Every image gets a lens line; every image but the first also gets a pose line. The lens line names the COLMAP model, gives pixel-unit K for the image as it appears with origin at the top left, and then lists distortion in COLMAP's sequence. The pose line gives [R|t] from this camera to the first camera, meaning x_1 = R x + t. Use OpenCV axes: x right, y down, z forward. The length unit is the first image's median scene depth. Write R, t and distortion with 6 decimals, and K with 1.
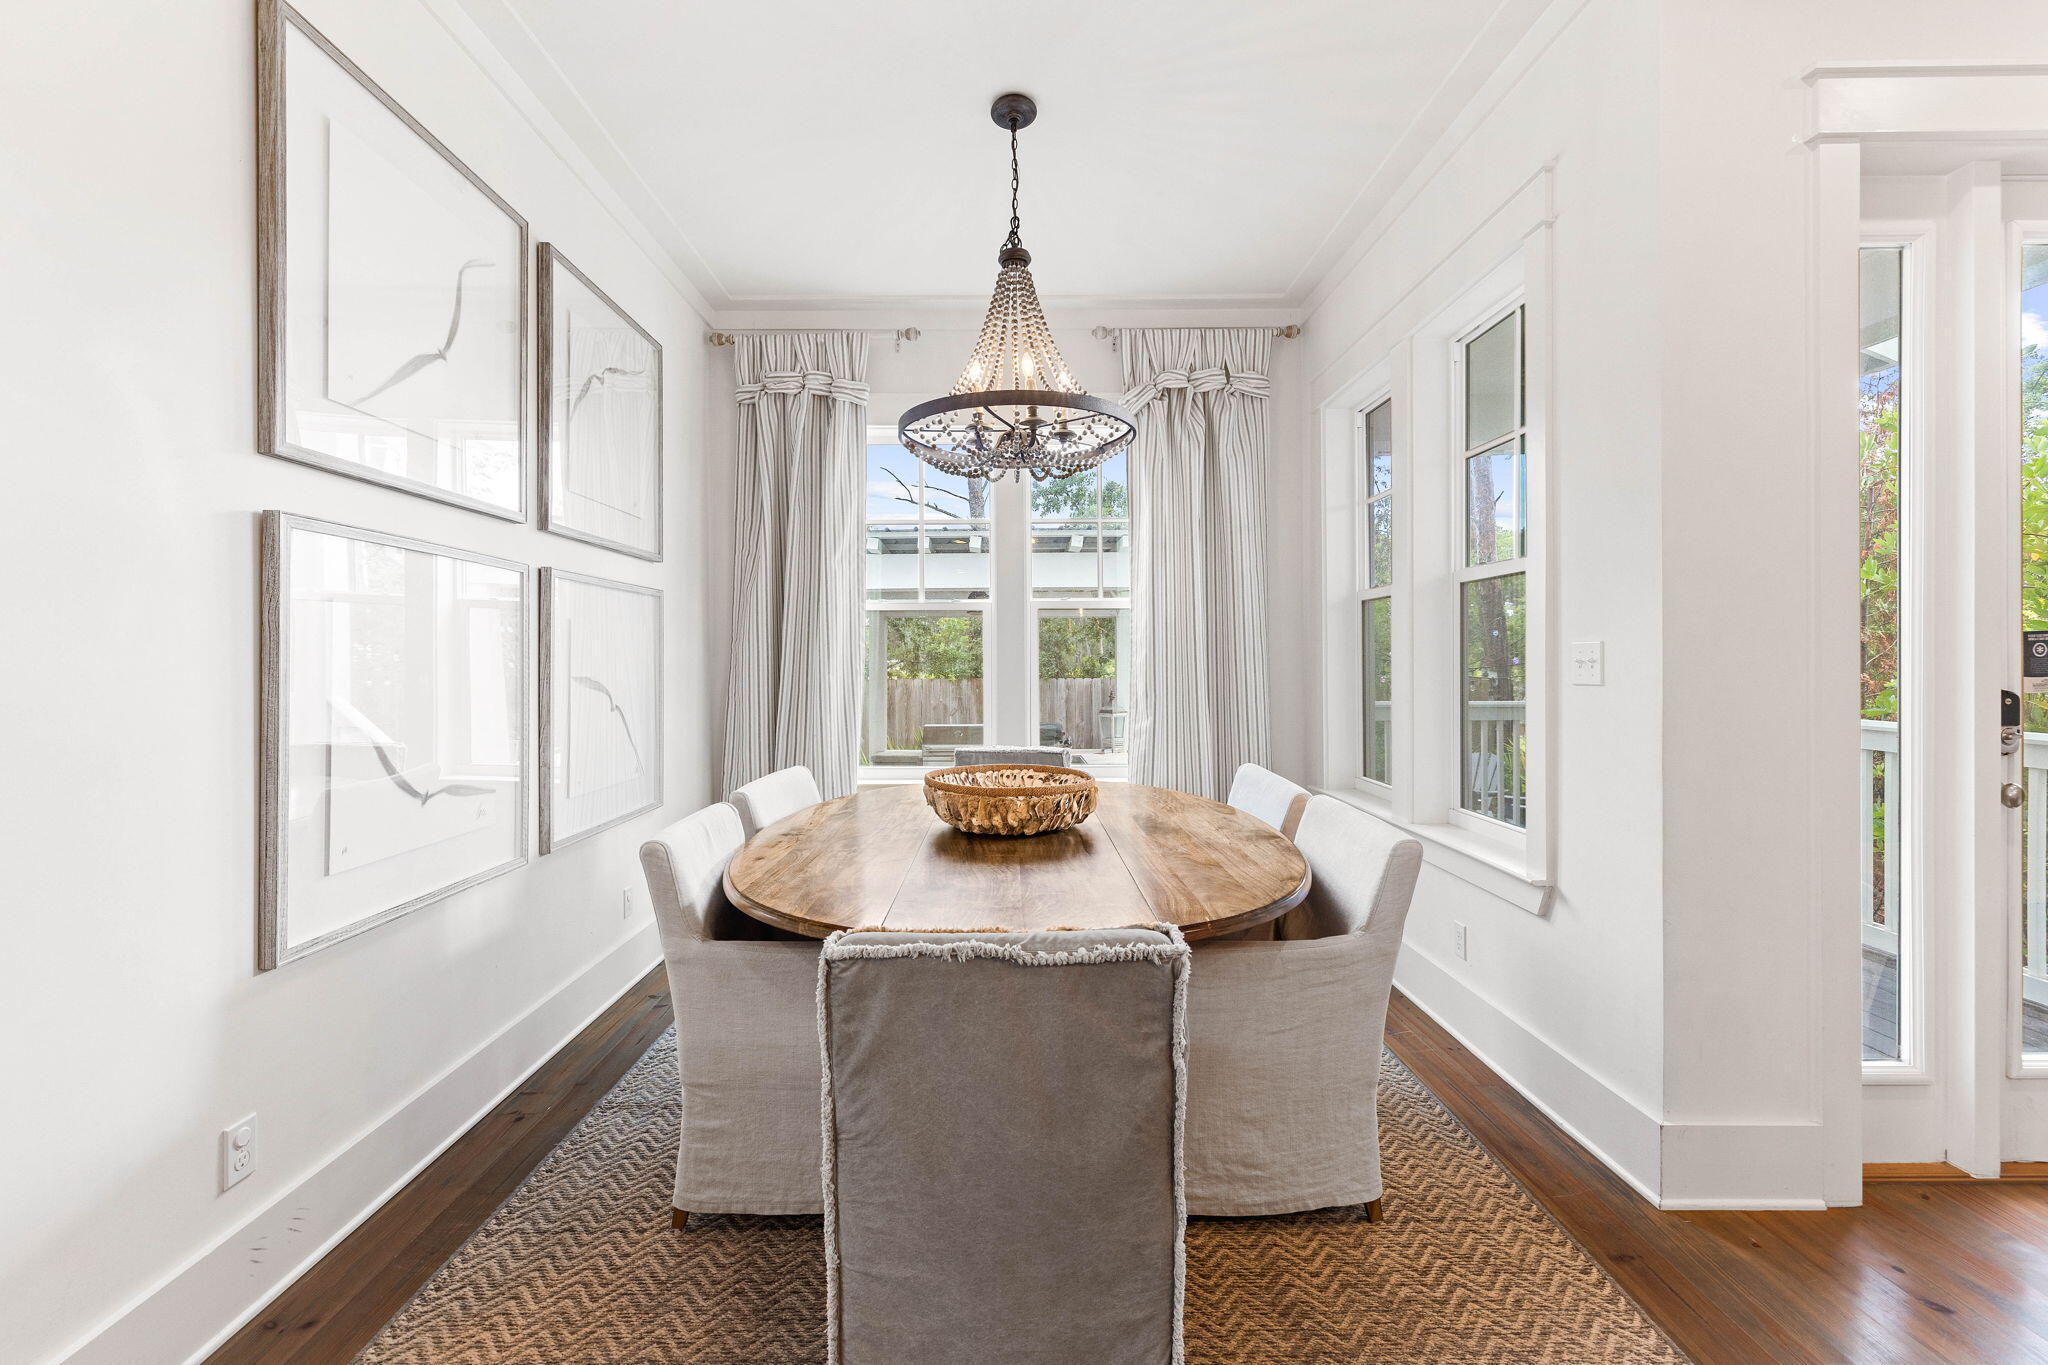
lens RADIAL K [[874.7, 0, 1012.0], [0, 874.7, 668.0], [0, 0, 1]] dist [-0.011228, 0.002089]
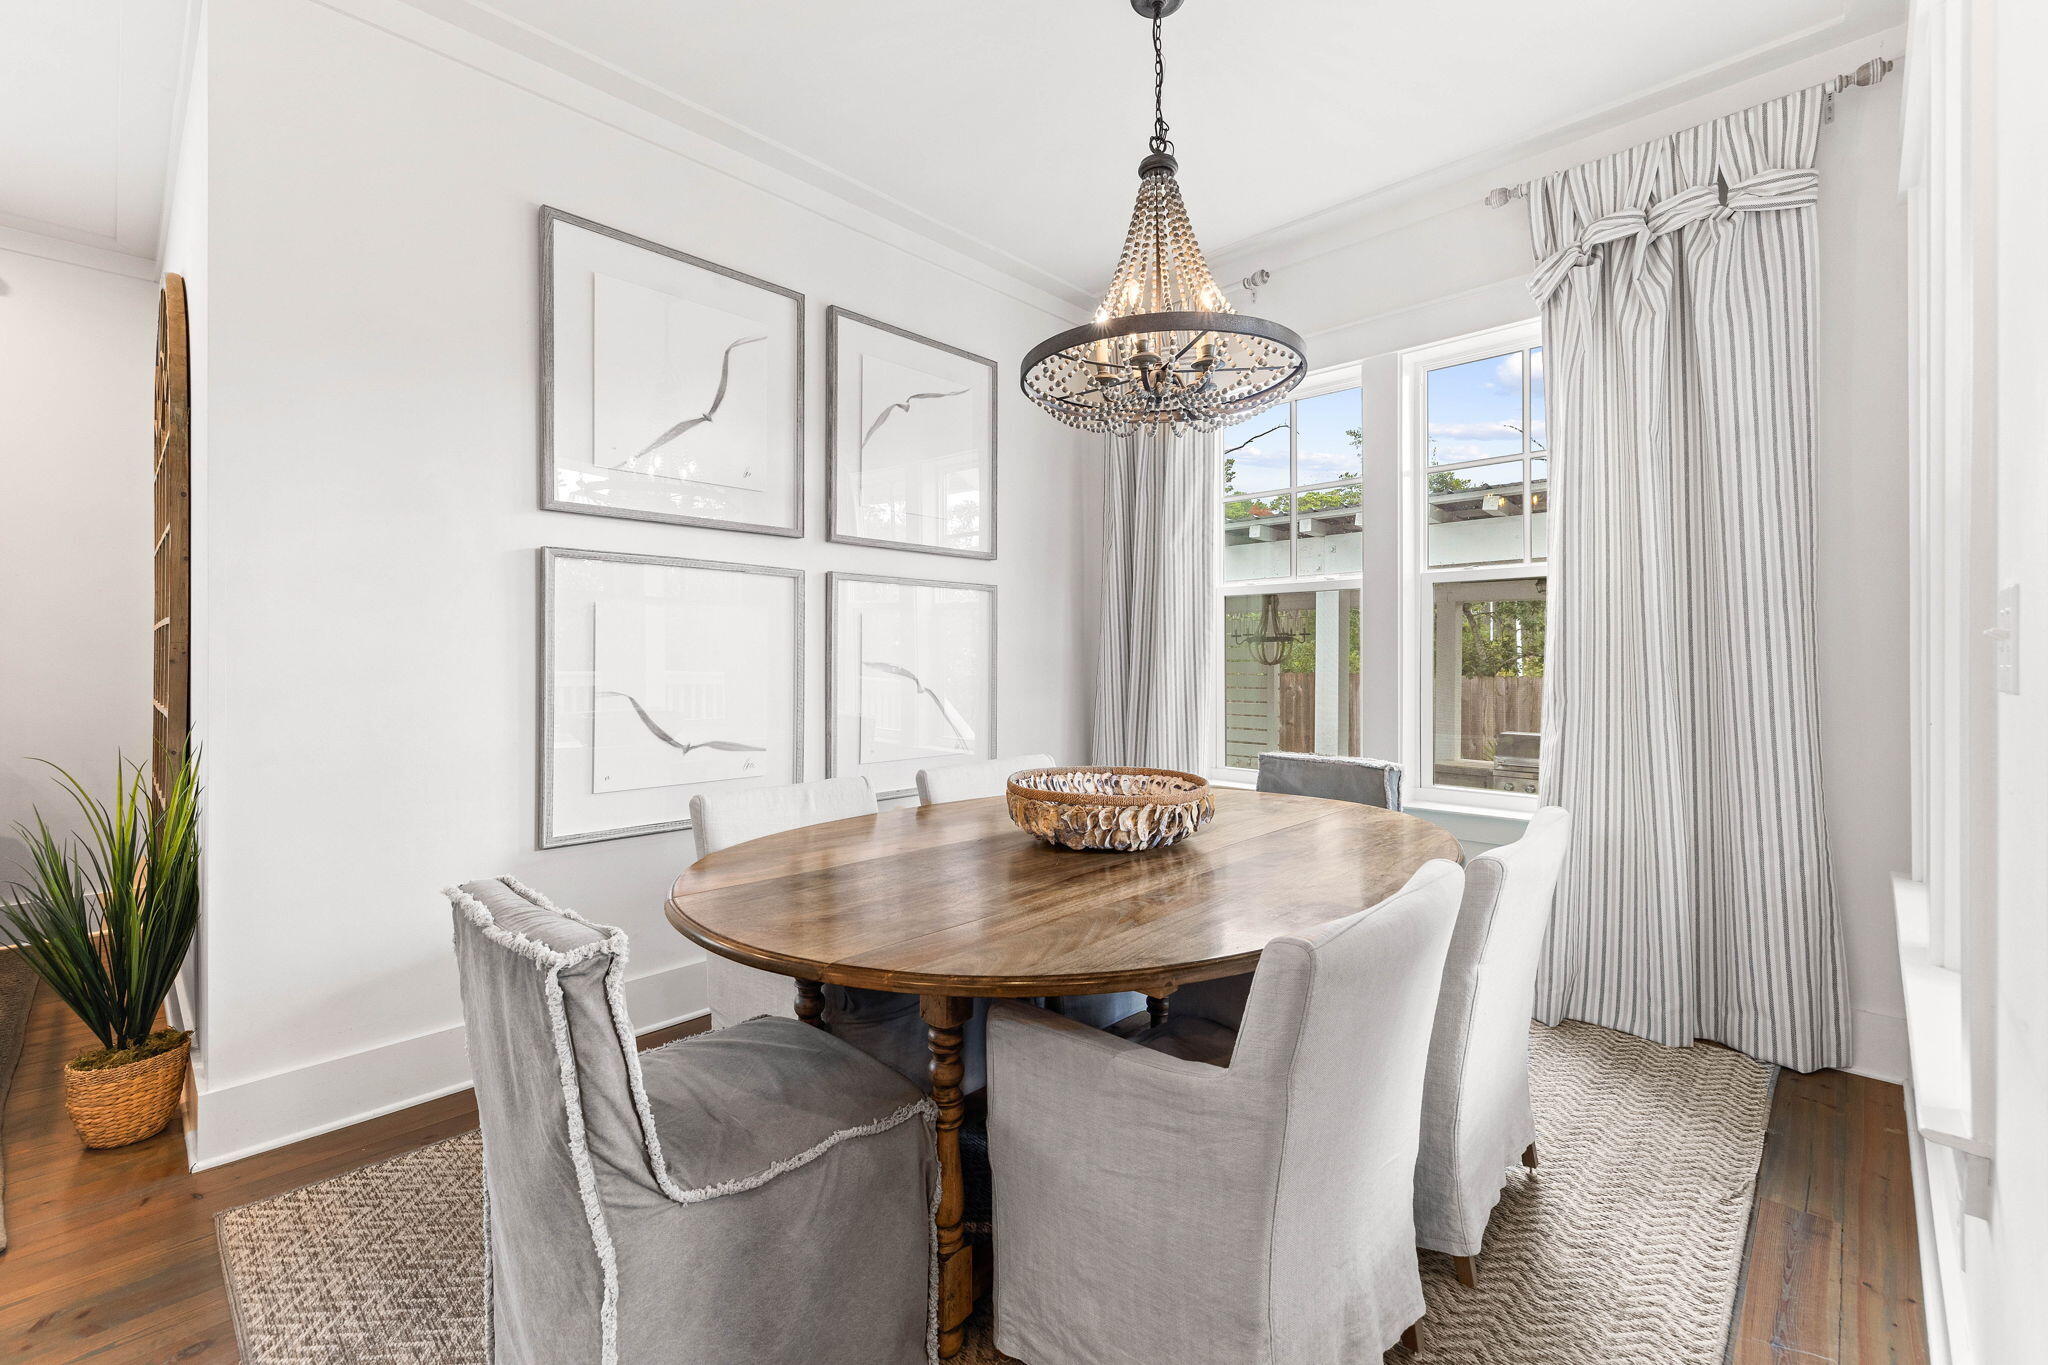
lens RADIAL K [[874.7, 0, 1015.8], [0, 874.7, 665.2], [0, 0, 1]] dist [-0.011228, 0.002089]
pose [[0.708760, 0.007532, -0.705410, 0.501922], [-0.007257, 0.999968, 0.003386, 0.009085], [0.705413, 0.002720, 0.708792, 0.310848]]
